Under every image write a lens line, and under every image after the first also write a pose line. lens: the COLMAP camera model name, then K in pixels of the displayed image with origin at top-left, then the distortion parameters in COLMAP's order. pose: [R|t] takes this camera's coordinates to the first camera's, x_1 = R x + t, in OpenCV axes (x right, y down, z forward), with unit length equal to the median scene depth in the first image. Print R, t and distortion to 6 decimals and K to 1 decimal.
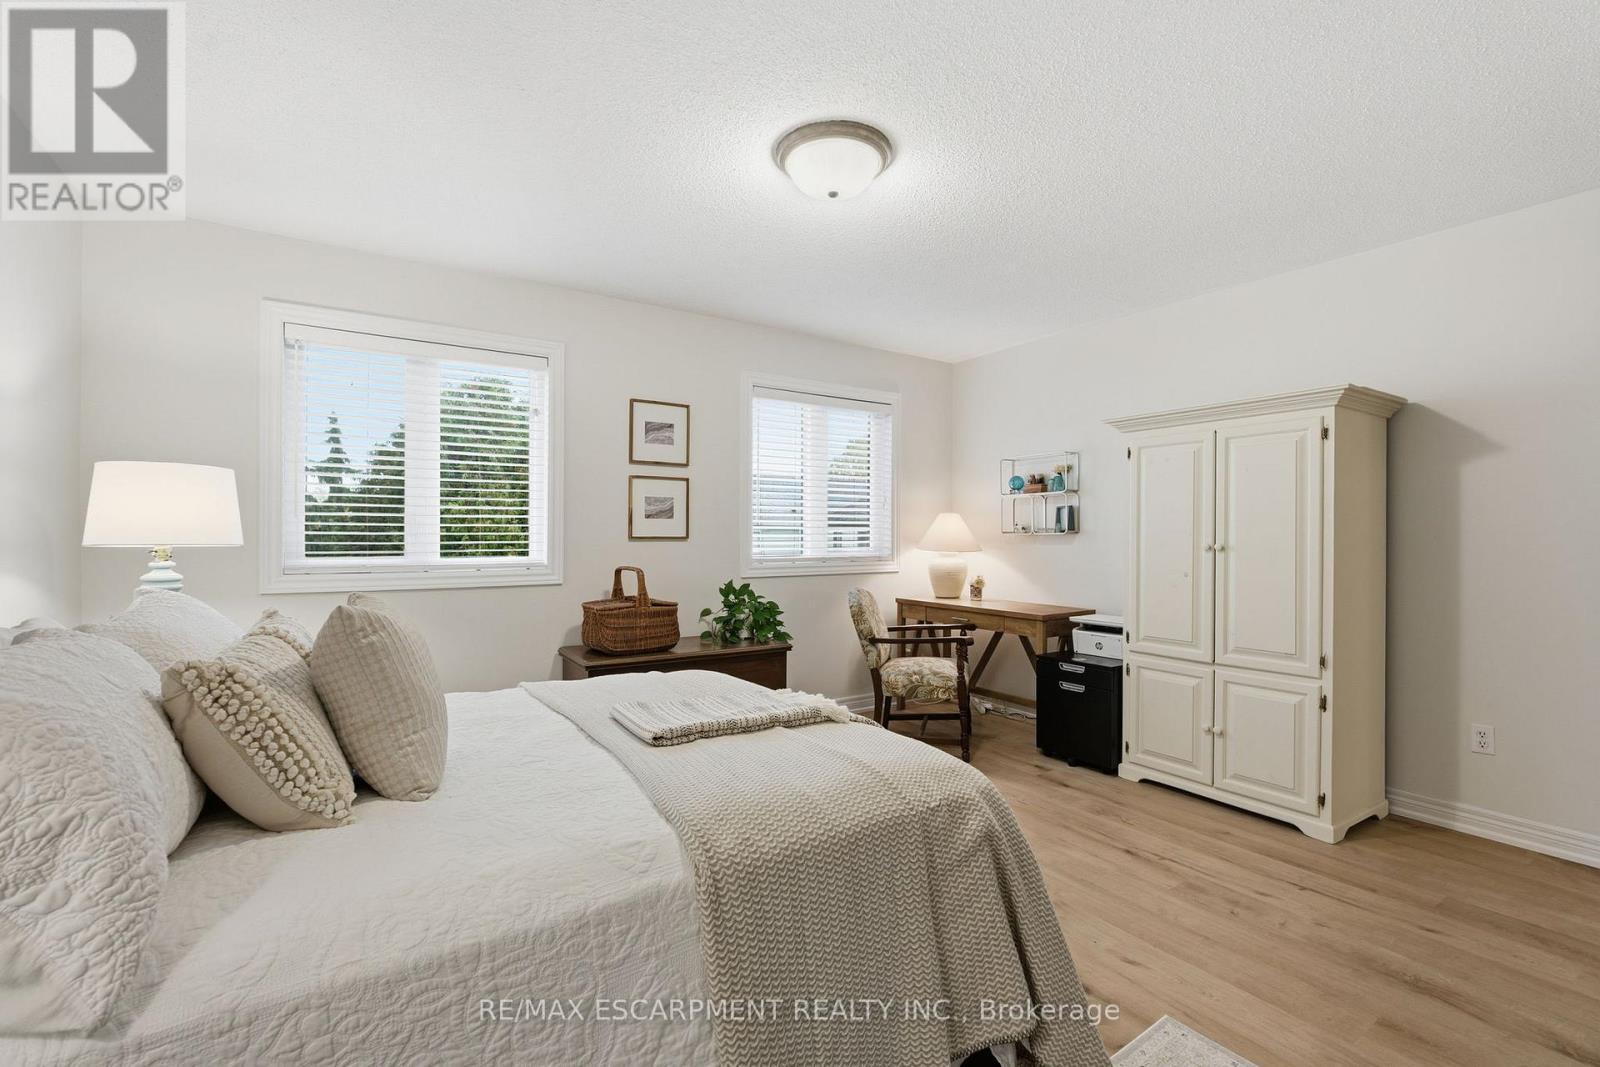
lens RADIAL K [[702.8, 0, 800.0], [0, 702.8, 533.5], [0, 0, 1]] dist [-0.011820, 0.001785]
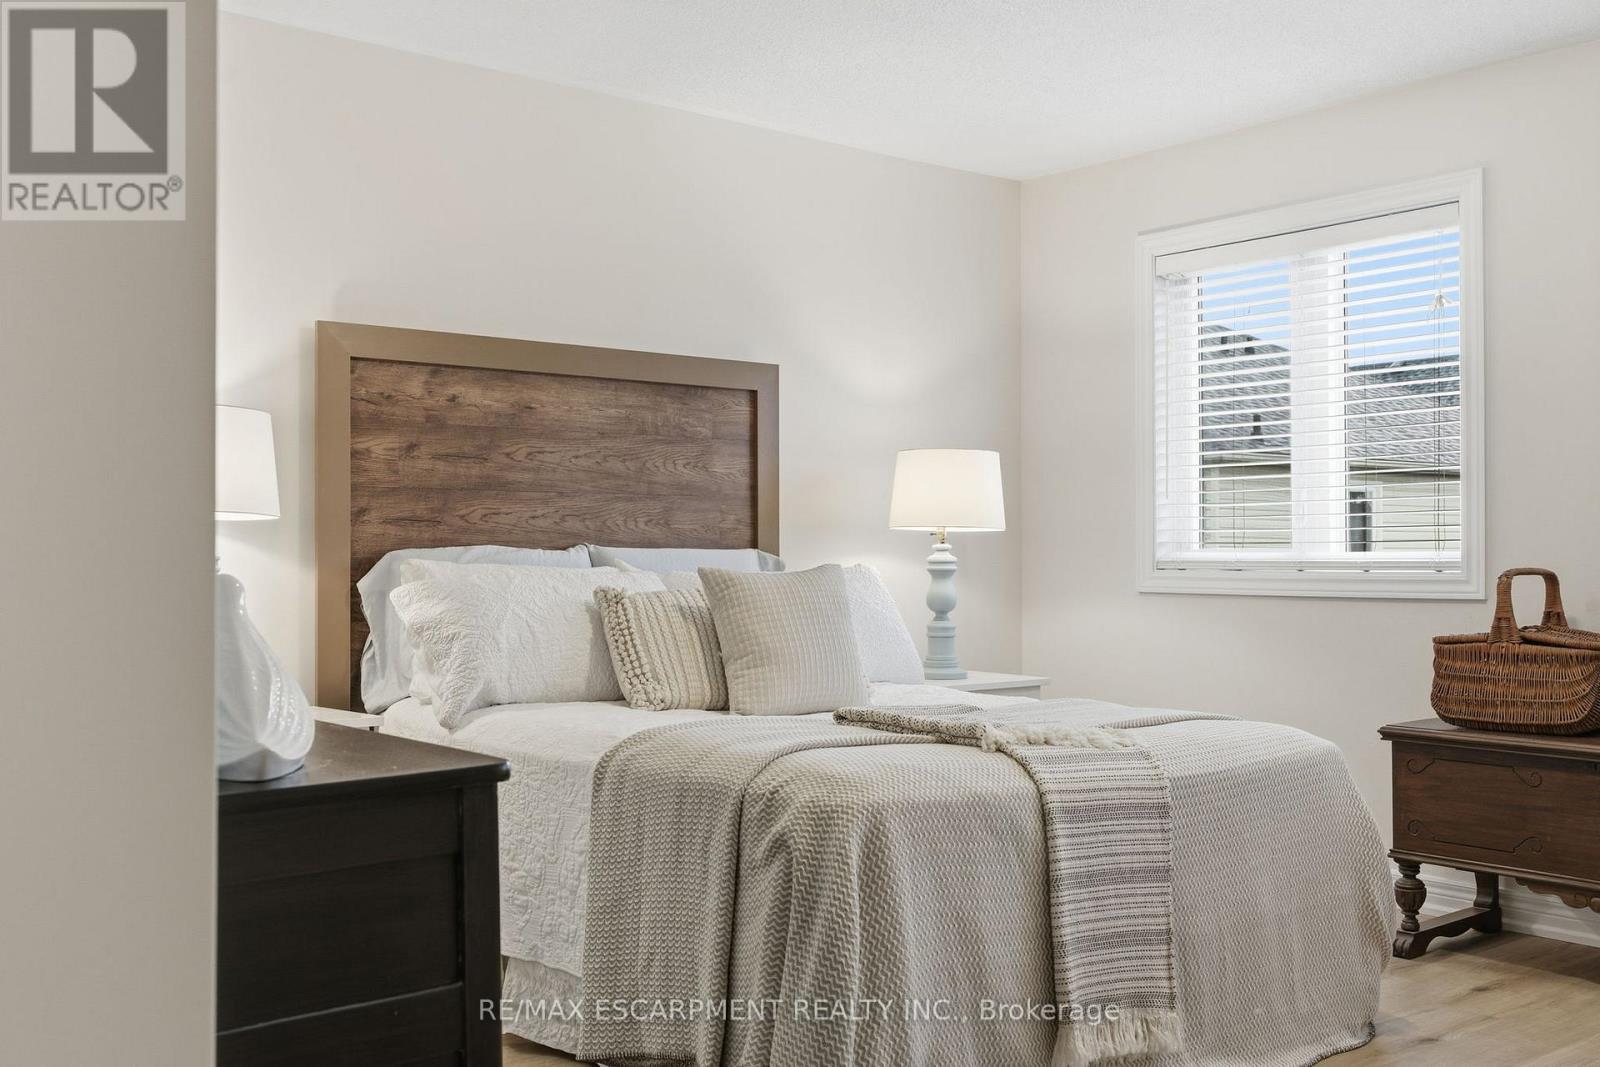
lens RADIAL K [[1578.0, 0, 792.4], [0, 1578.0, 552.2], [0, 0, 1]] dist [0.008973, 0.010506]
pose [[0.101076, -0.004035, -0.994870, 2.611440], [0.003166, 0.999988, -0.003734, 0.113310], [0.994874, -0.002772, 0.101088, 1.009038]]
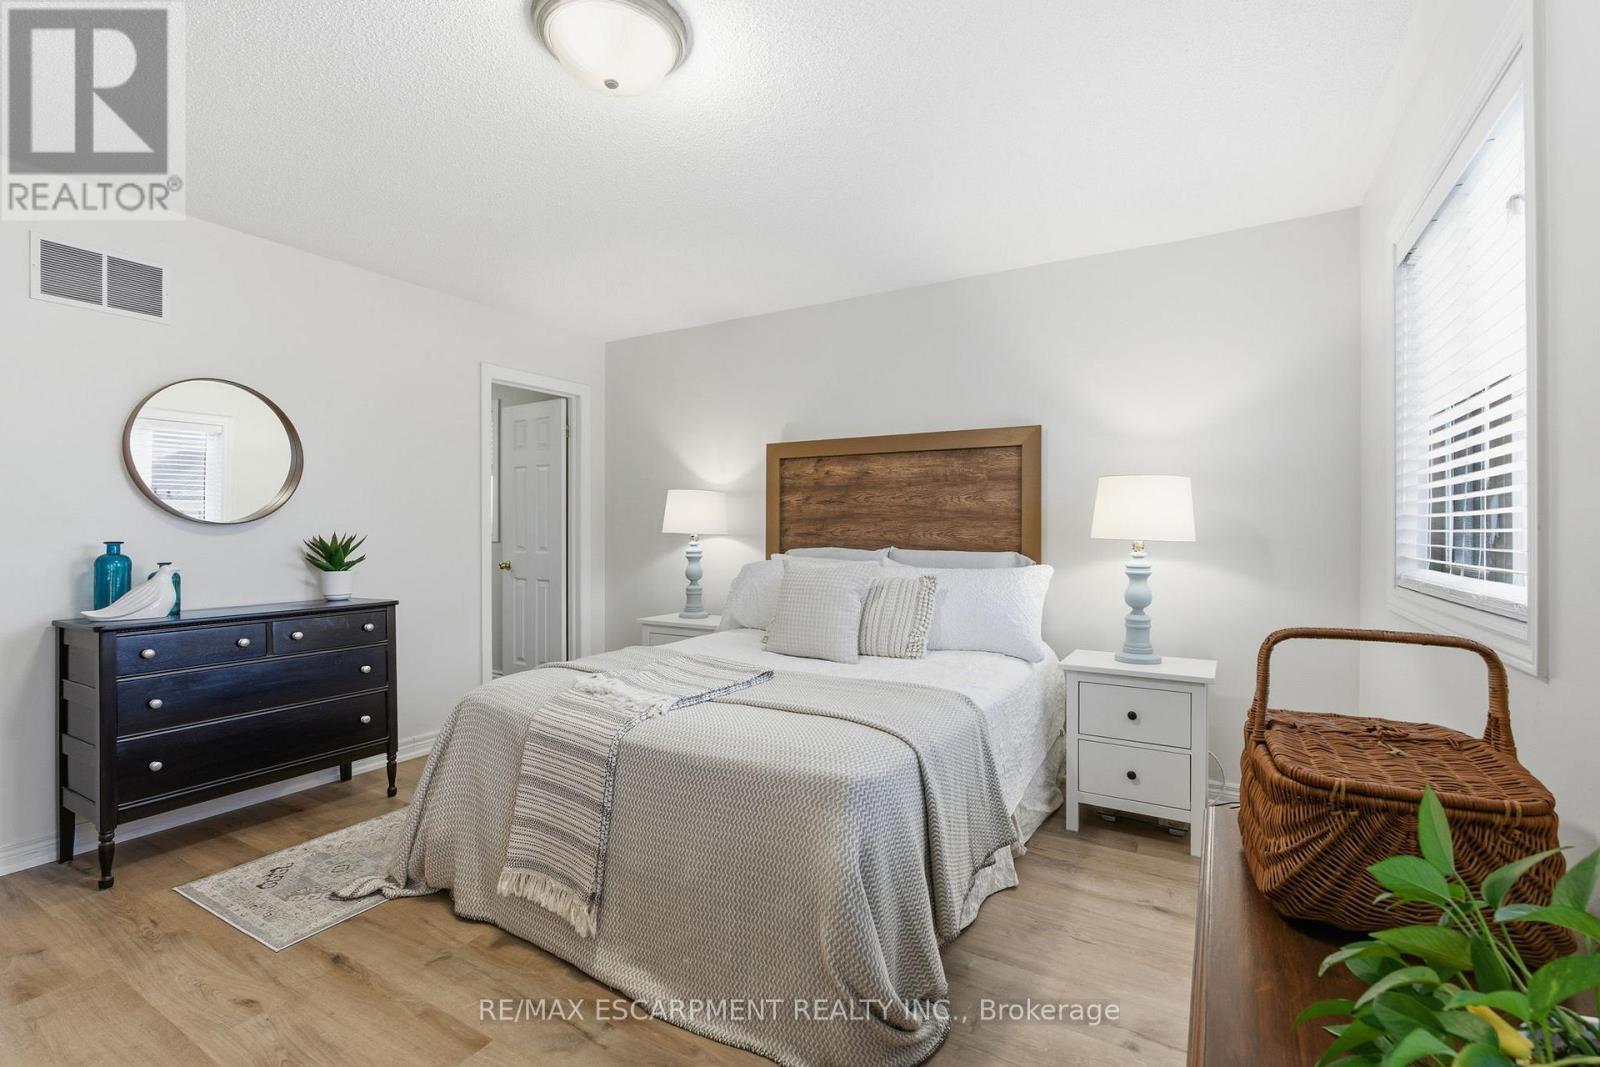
lens RADIAL K [[702.8, 0, 800.0], [0, 702.8, 533.5], [0, 0, 1]] dist [-0.011820, 0.001785]
pose [[-0.894509, -0.003399, -0.447037, 0.398332], [-0.004616, 0.999988, 0.001634, 0.013351], [0.447026, 0.003525, -0.894514, 3.484640]]
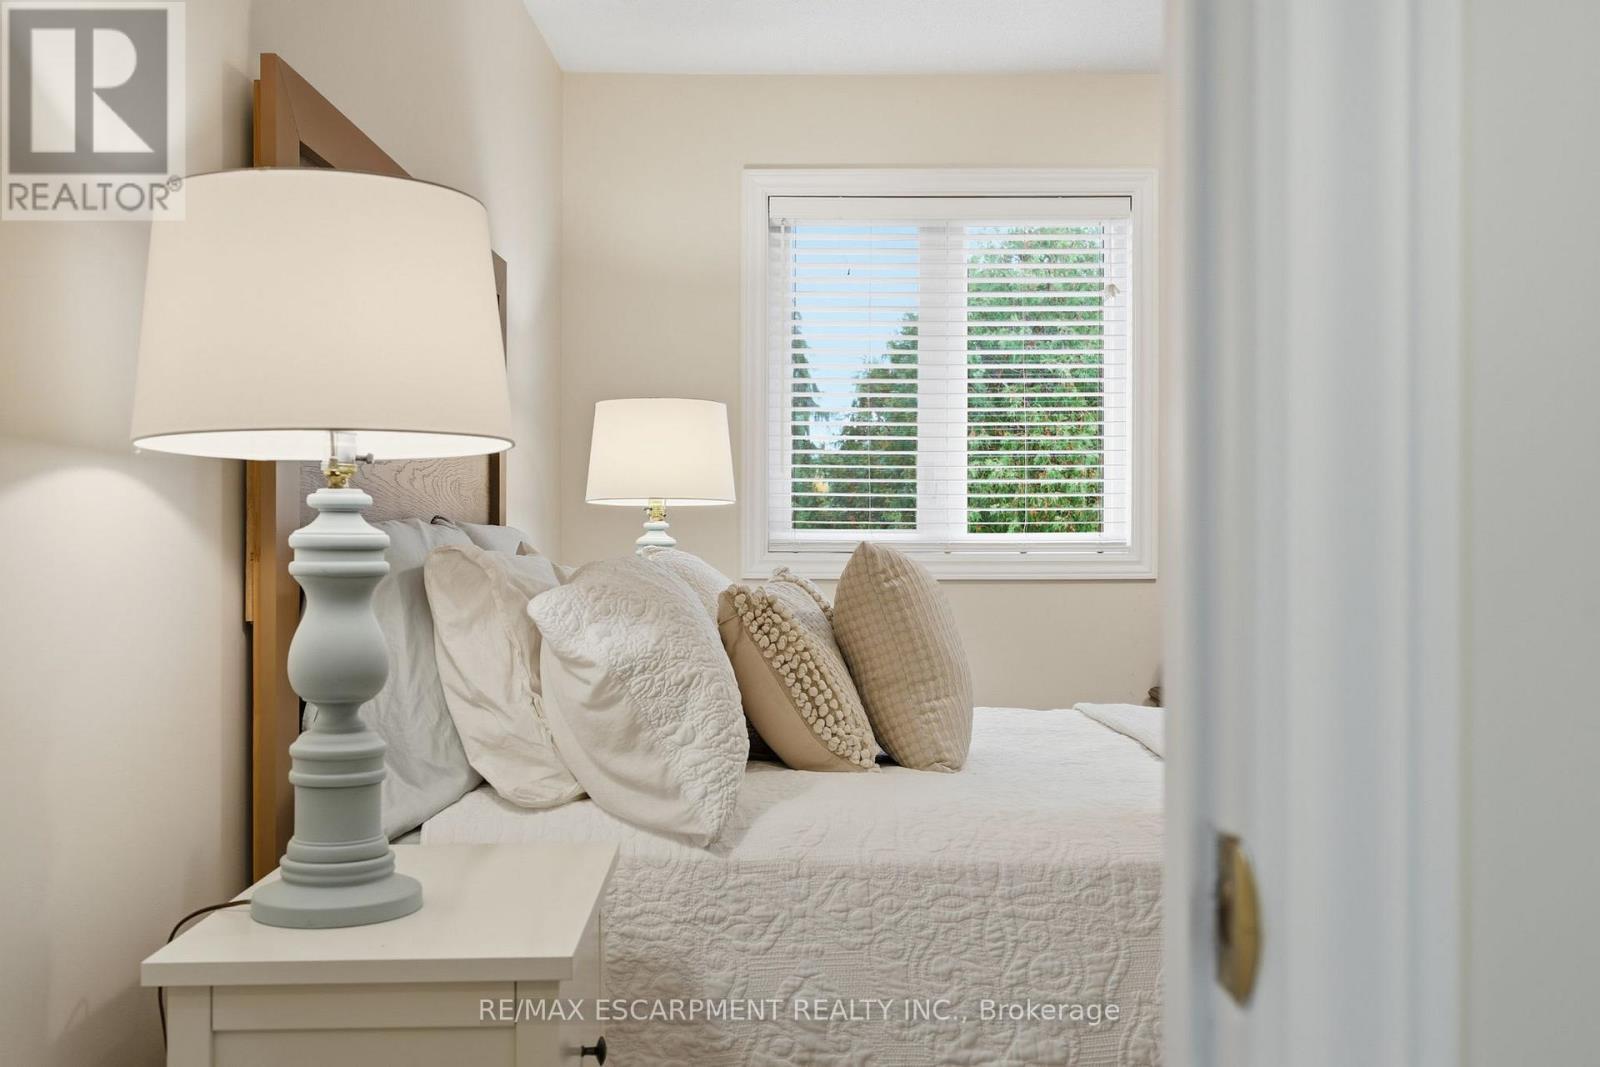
lens RADIAL K [[1578.0, 0, 792.4], [0, 1578.0, 552.2], [0, 0, 1]] dist [0.008973, 0.010506]
pose [[0.832145, 0.003659, -0.554547, 0.428184], [0.003049, 0.999933, 0.011174, 0.102813], [0.554550, -0.010989, 0.832078, -0.808663]]
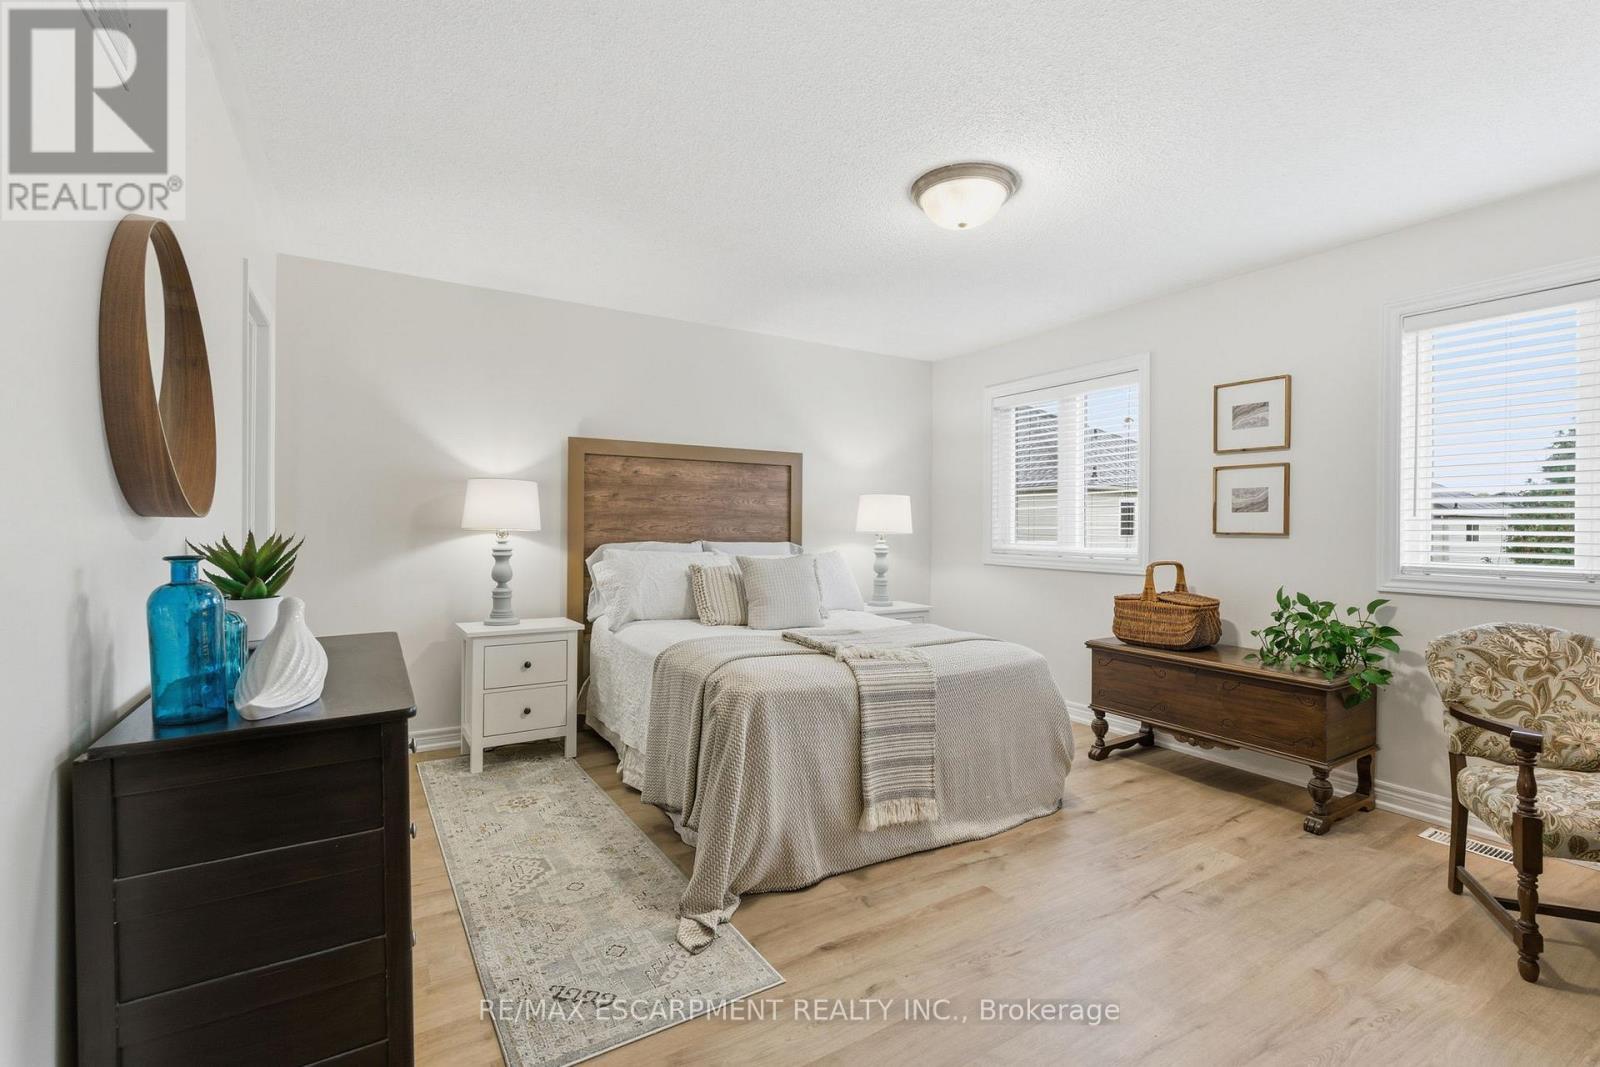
lens RADIAL K [[702.8, 0, 800.0], [0, 702.8, 533.5], [0, 0, 1]] dist [-0.011820, 0.001785]
pose [[-0.031753, 0.008784, -0.999457, 2.312208], [-0.006599, 0.999938, 0.008998, 0.004844], [0.999474, 0.006881, -0.031693, 1.527780]]
